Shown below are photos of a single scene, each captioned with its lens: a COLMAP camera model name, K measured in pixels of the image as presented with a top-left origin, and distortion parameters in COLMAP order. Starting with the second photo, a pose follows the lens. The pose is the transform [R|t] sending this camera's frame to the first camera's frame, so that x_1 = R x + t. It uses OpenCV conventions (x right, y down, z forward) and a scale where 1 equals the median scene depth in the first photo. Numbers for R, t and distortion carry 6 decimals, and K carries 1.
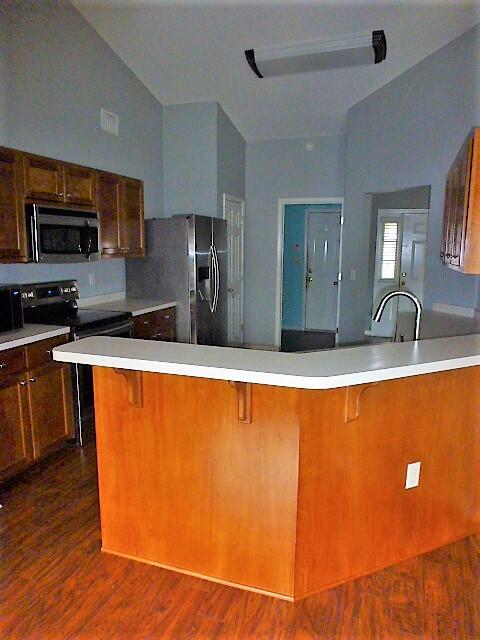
lens RADIAL K [[457.0, 0, 240.0], [0, 457.0, 320.0], [0, 0, 1]] dist [-0.058570, 0.000297]
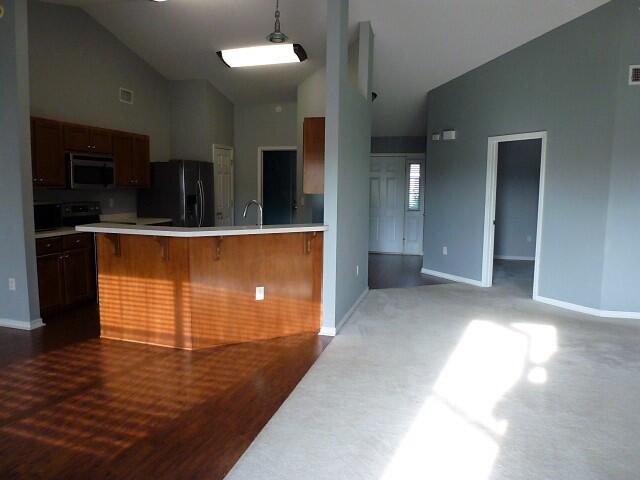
lens RADIAL K [[457.0, 0, 320.0], [0, 457.0, 240.0], [0, 0, 1]] dist [-0.058570, 0.000297]
pose [[0.997597, -0.002989, 0.069213, 0.279284], [0.005597, 0.999280, -0.037527, 0.101233], [-0.069051, 0.037824, 0.996896, -0.564739]]
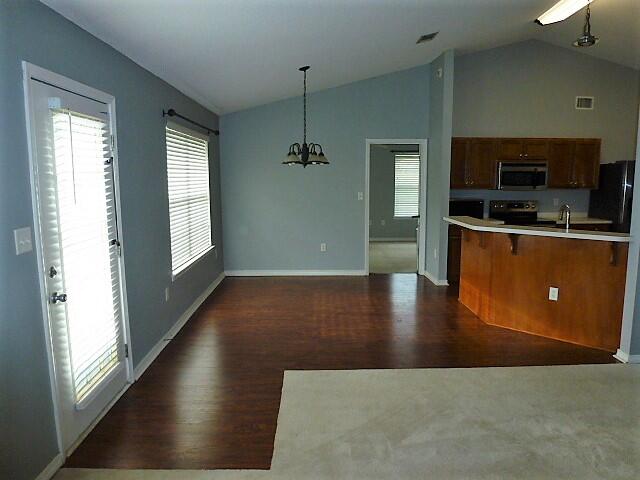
lens RADIAL K [[457.0, 0, 320.0], [0, 457.0, 240.0], [0, 0, 1]] dist [-0.058570, 0.000297]
pose [[0.352881, 0.118523, -0.928131, 1.026722], [-0.147644, 0.986571, 0.069850, 0.063956], [0.923946, 0.112384, 0.365642, -0.414009]]
